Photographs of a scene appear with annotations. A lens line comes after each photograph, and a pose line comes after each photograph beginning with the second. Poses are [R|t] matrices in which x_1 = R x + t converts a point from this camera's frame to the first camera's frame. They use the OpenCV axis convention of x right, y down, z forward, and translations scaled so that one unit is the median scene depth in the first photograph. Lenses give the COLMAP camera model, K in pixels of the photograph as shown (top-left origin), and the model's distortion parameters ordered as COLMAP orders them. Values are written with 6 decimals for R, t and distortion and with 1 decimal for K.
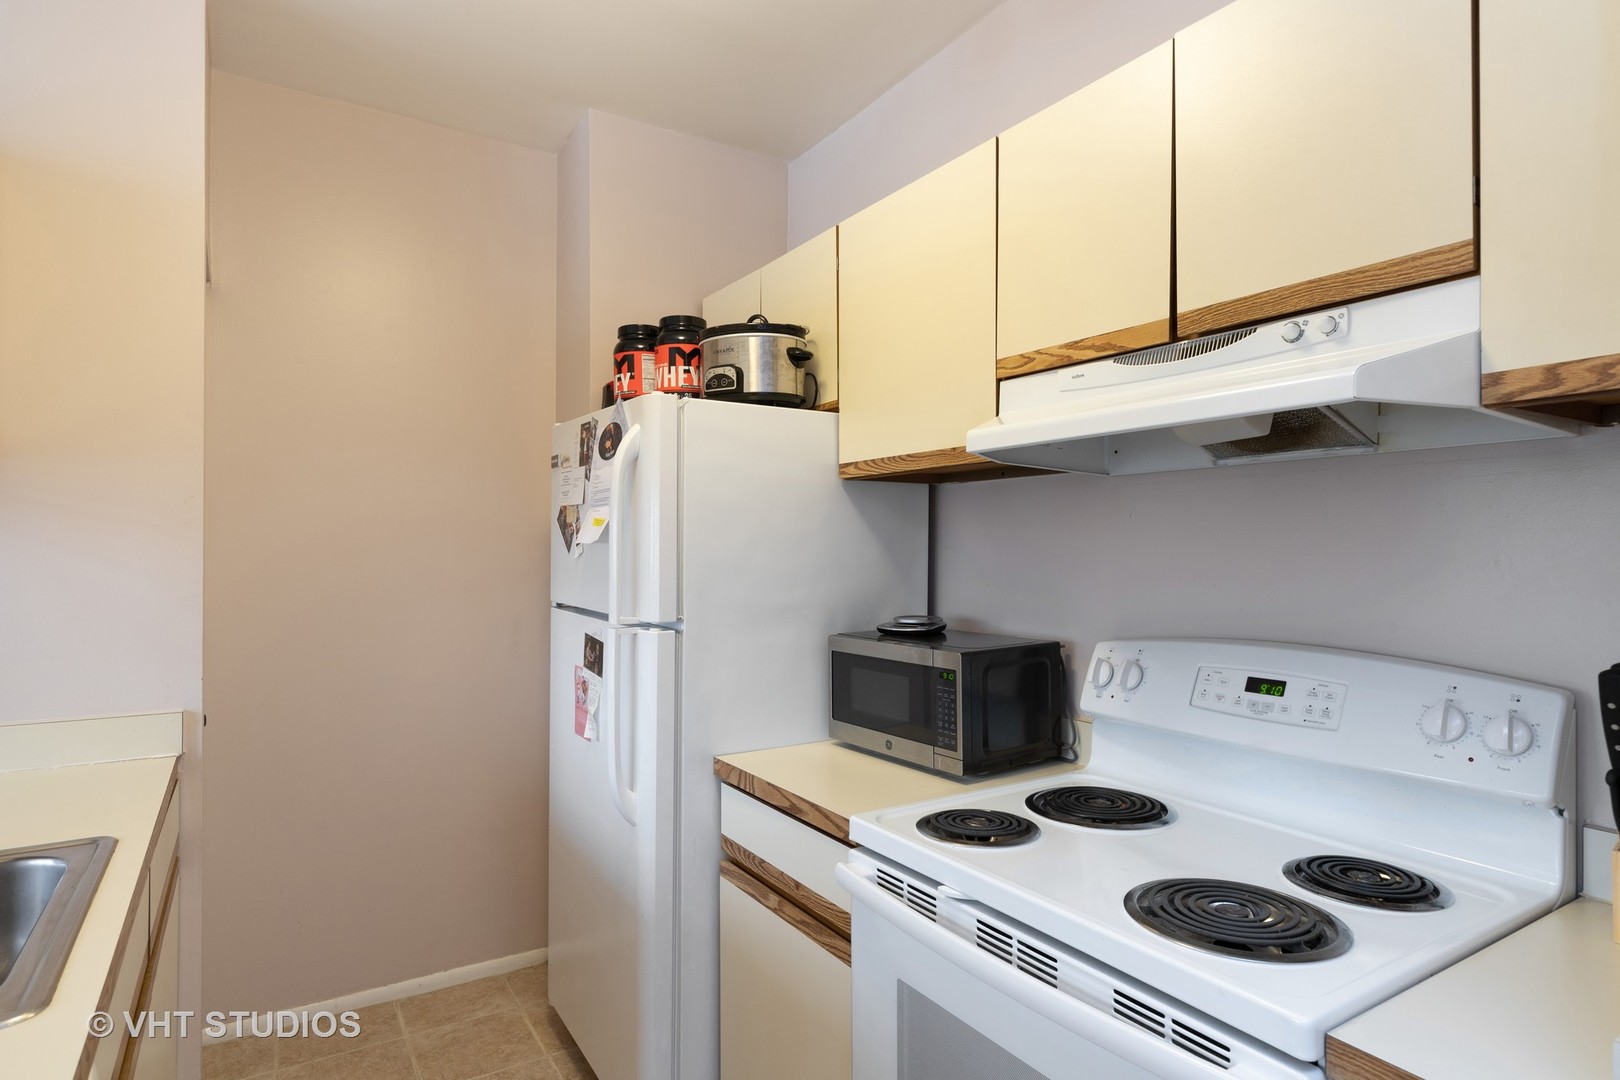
lens RADIAL K [[884.3, 0, 810.0], [0, 884.3, 540.0], [0, 0, 1]] dist [0.010964, -0.000209]
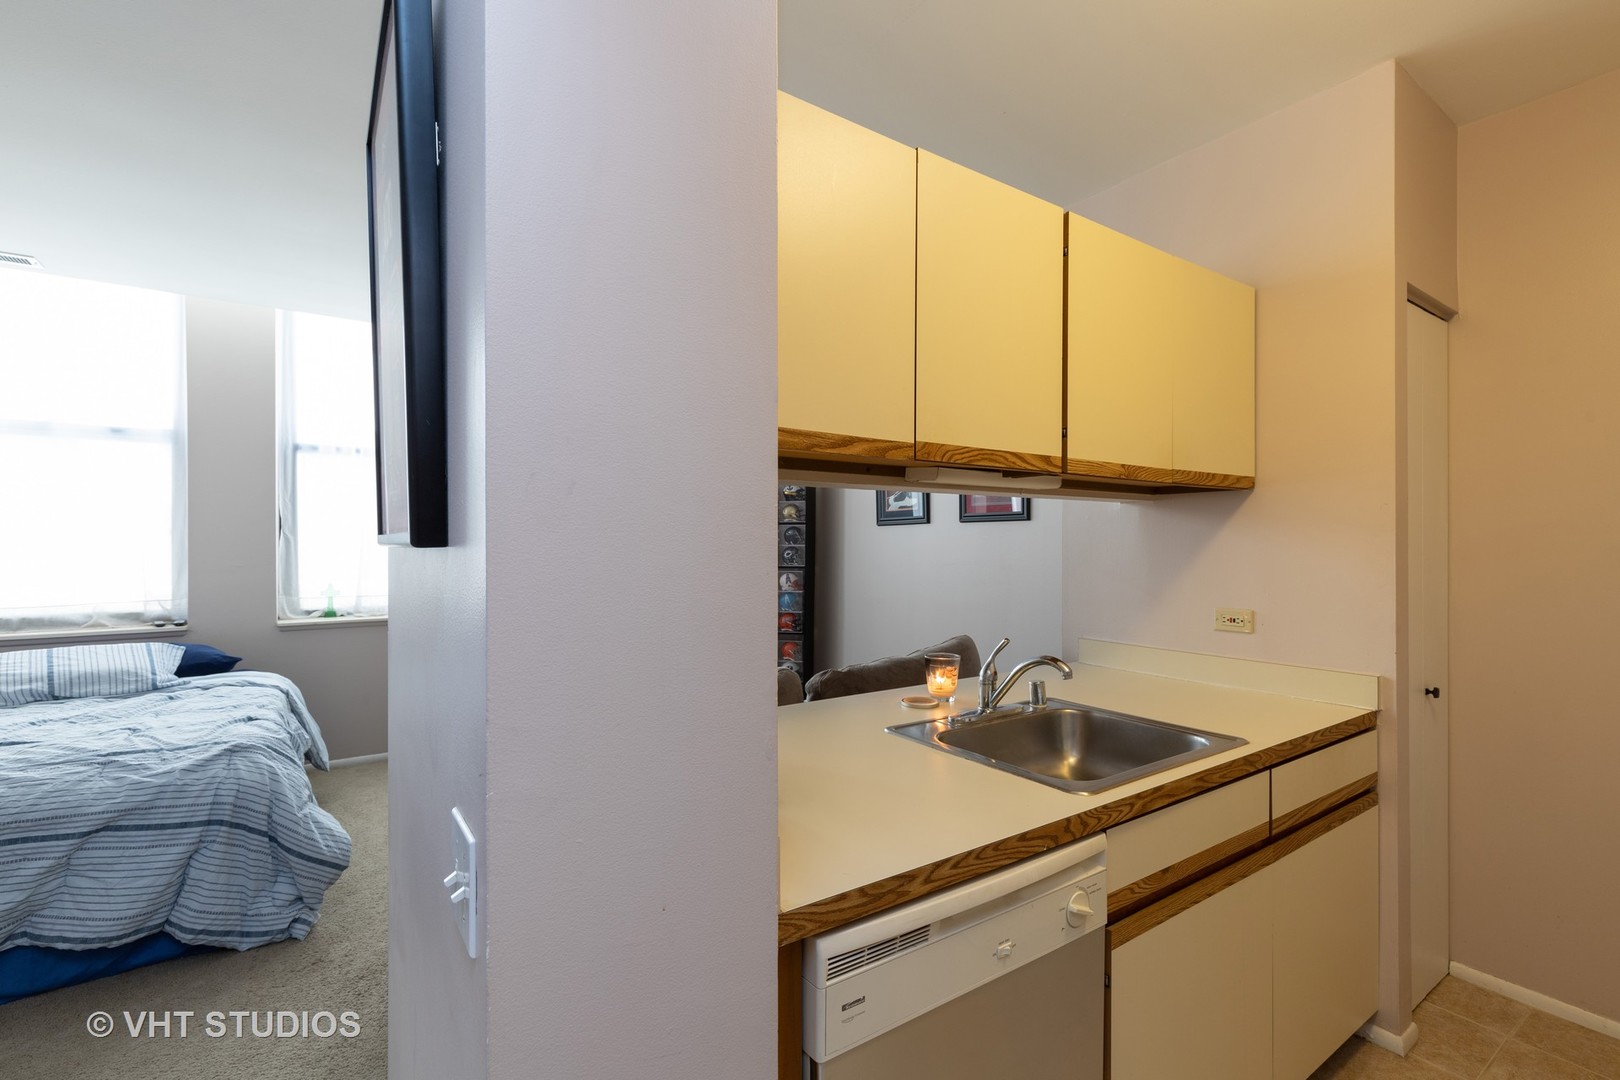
lens RADIAL K [[722.9, 0, 817.9], [0, 722.9, 543.8], [0, 0, 1]] dist [0.002842, -0.000526]
pose [[0.044436, -0.003208, -0.999007, 0.282501], [0.007674, 0.999966, -0.002869, 0.004004], [0.998983, -0.007539, 0.044459, 0.173196]]
